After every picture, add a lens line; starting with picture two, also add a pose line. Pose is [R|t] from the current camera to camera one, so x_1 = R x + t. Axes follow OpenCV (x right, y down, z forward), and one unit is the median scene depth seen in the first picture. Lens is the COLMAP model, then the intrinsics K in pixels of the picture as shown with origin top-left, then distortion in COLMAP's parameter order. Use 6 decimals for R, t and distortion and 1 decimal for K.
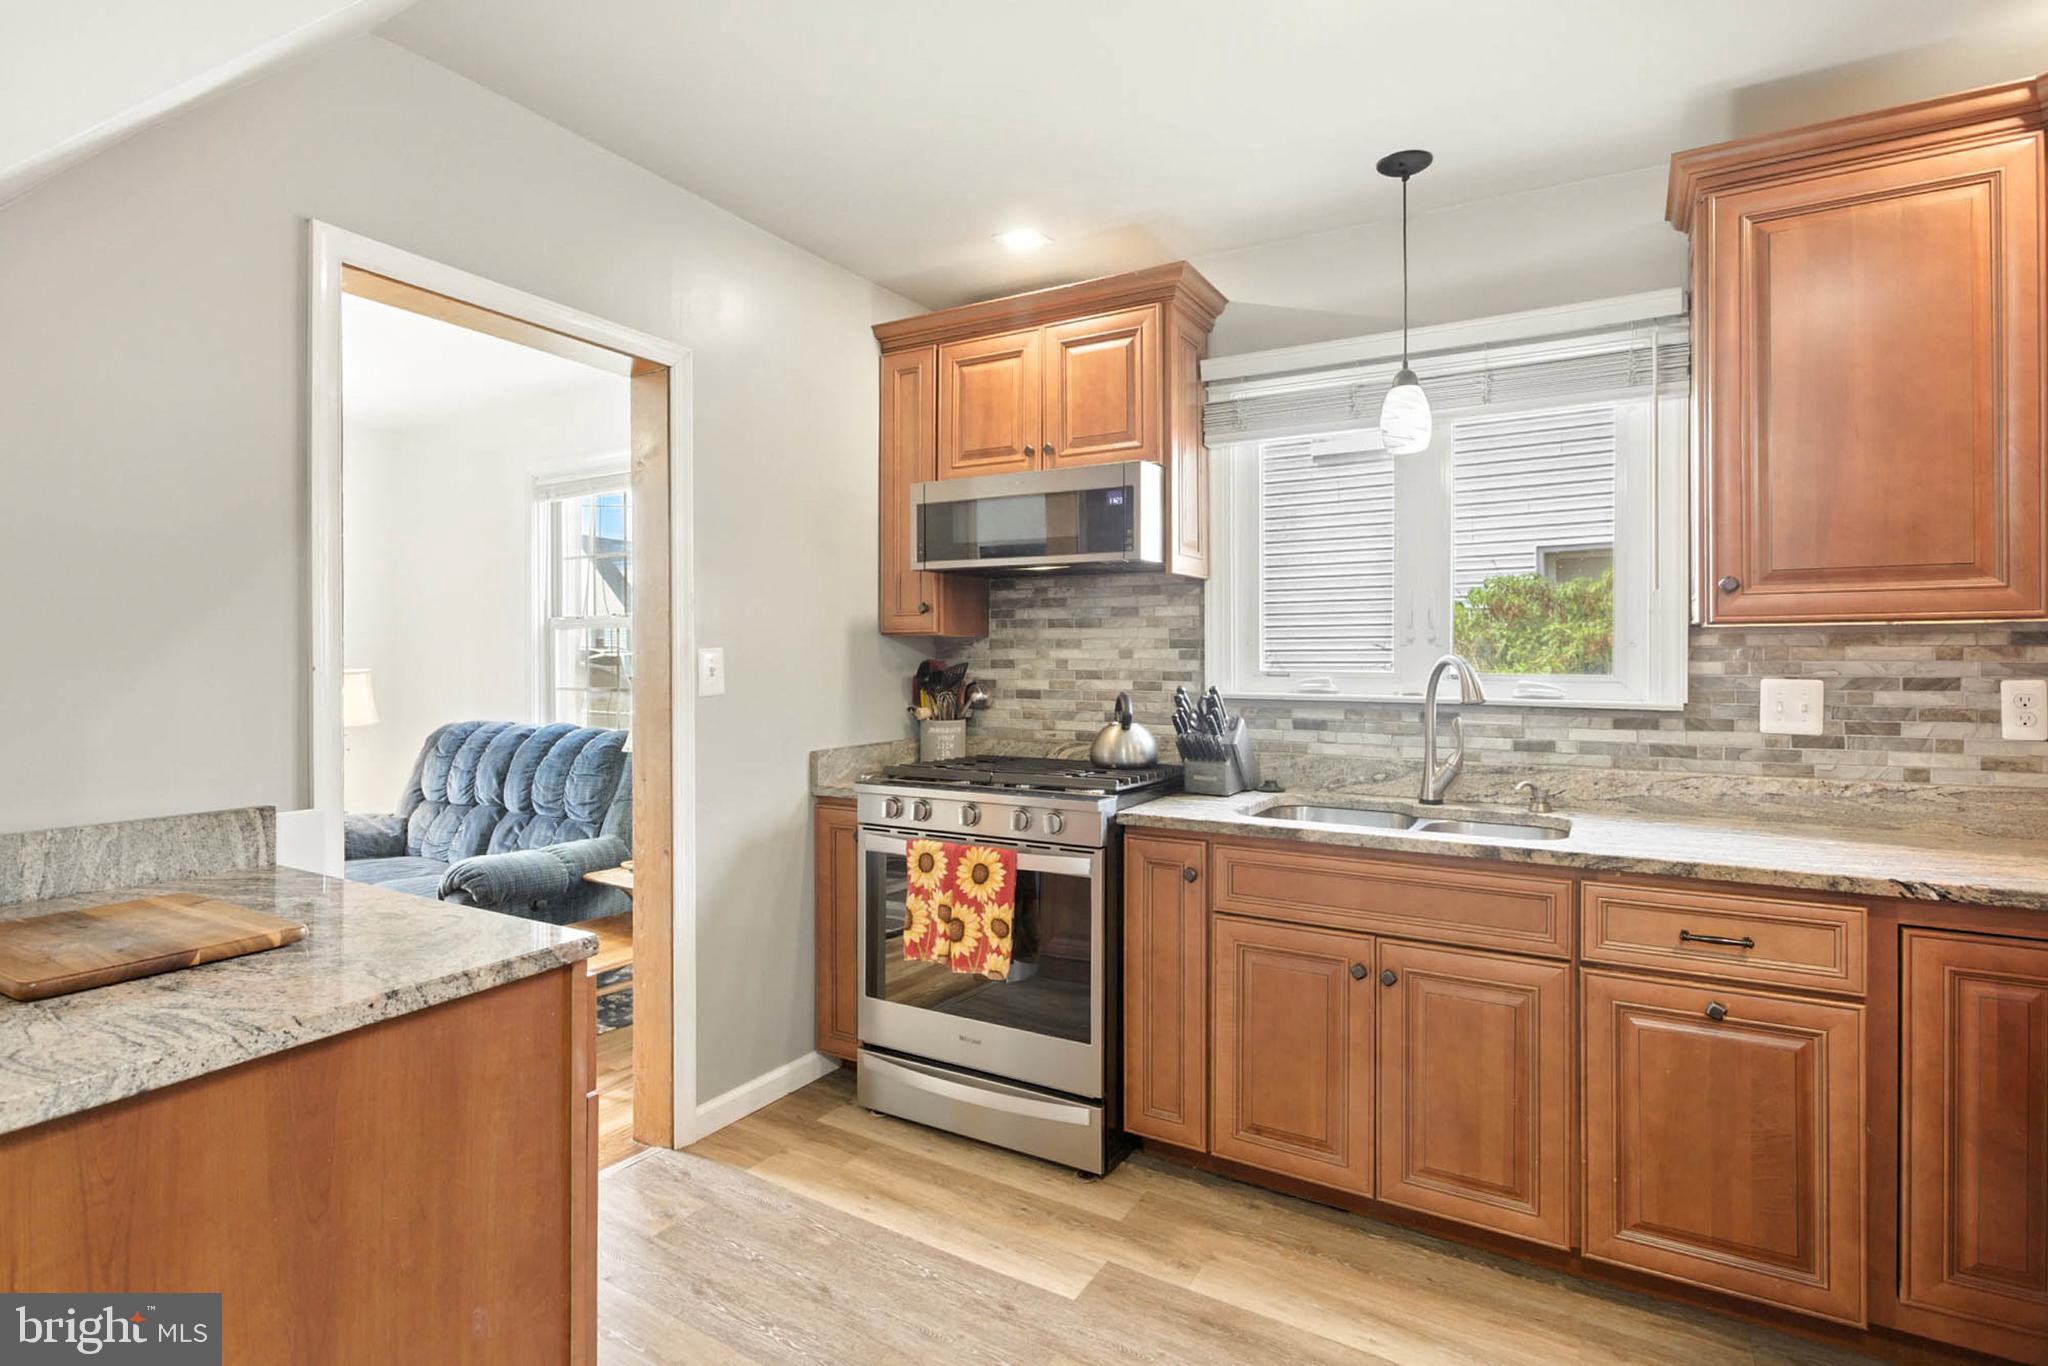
lens RADIAL K [[1058.8, 0, 1027.1], [0, 1058.8, 656.5], [0, 0, 1]] dist [-0.003325, 0.001465]
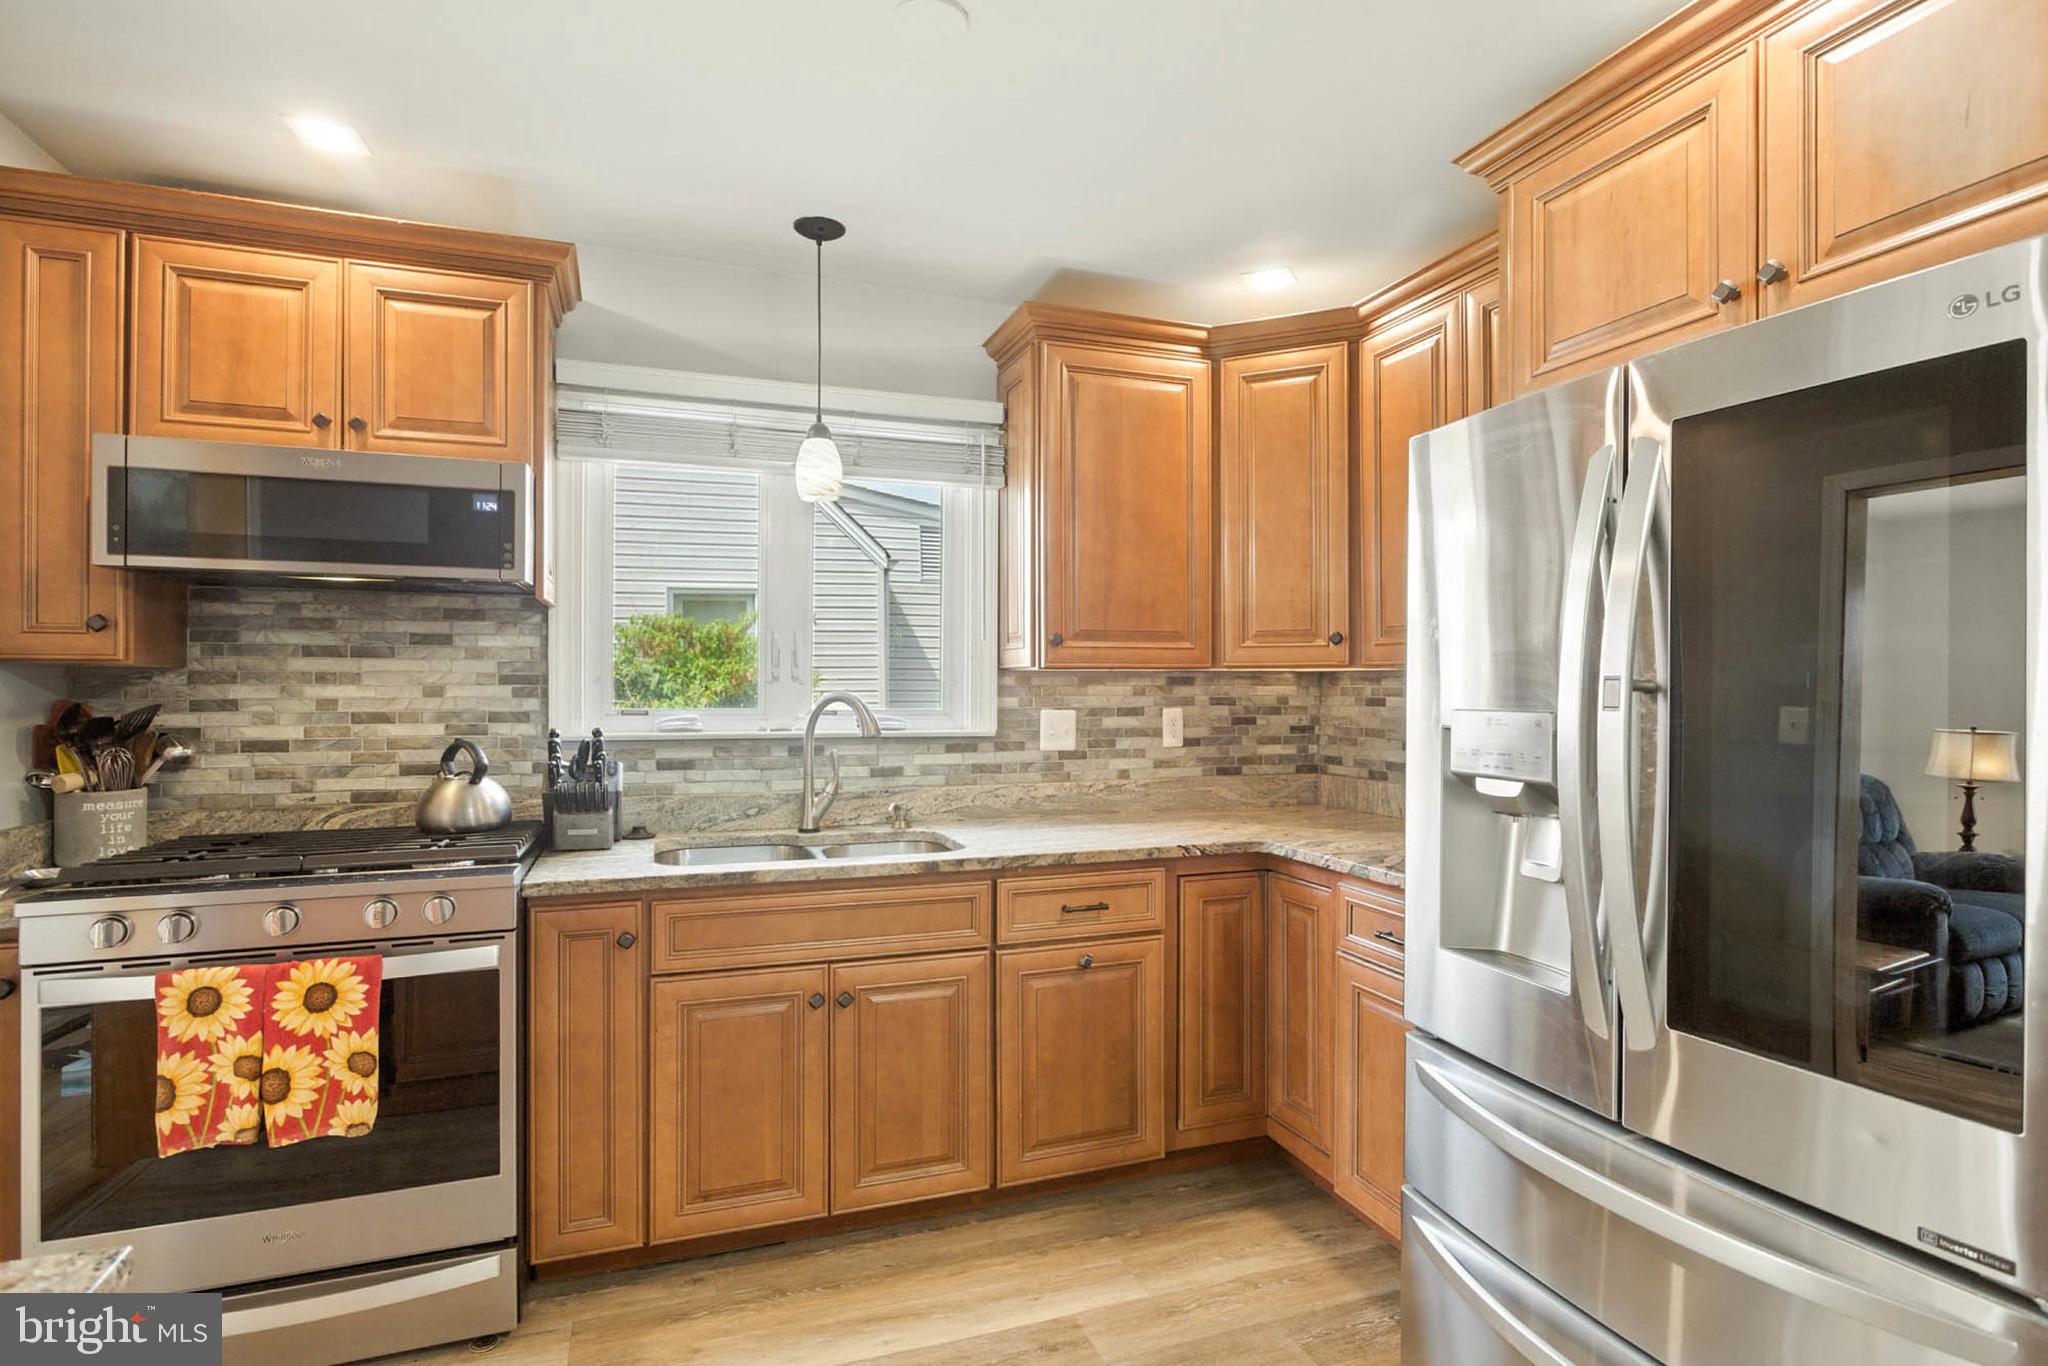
lens RADIAL K [[1016.0, 0, 1046.6], [0, 1016.0, 683.5], [0, 0, 1]] dist [-0.012766, 0.007030]
pose [[0.621624, 0.003138, 0.783309, -0.281265], [0.000795, 0.999989, -0.004637, -0.005622], [-0.783315, 0.003505, 0.621615, 0.184343]]
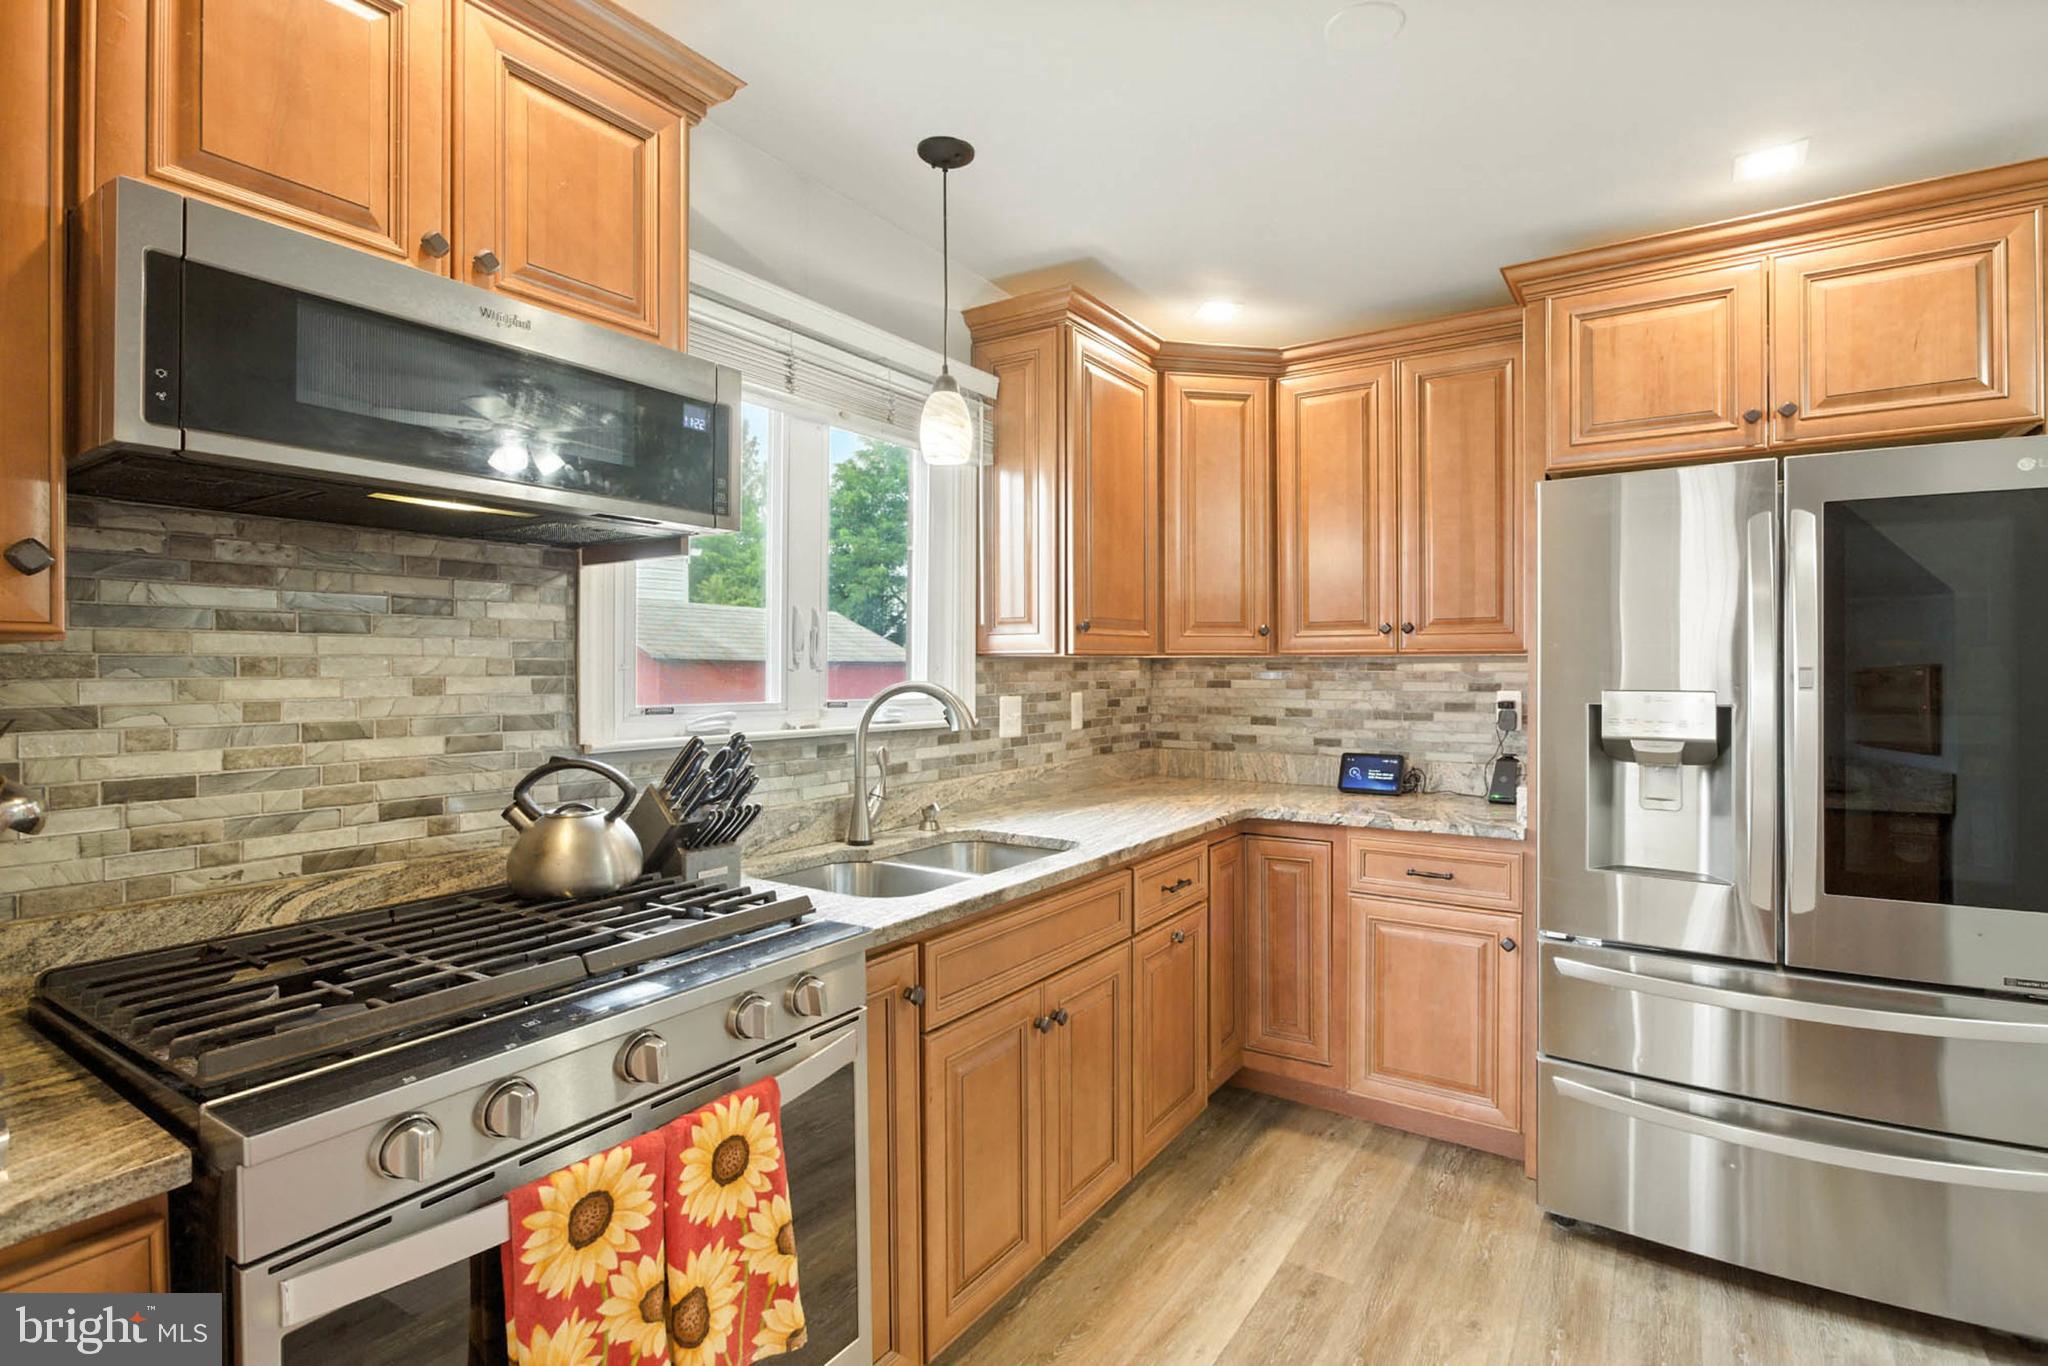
lens RADIAL K [[991.3, 0, 1010.7], [0, 991.3, 669.0], [0, 0, 1]] dist [-0.015137, 0.007081]
pose [[0.040844, -0.001580, 0.999164, -0.484565], [0.004565, 0.999989, 0.001395, -0.013220], [-0.999155, 0.004504, 0.040851, 0.868867]]
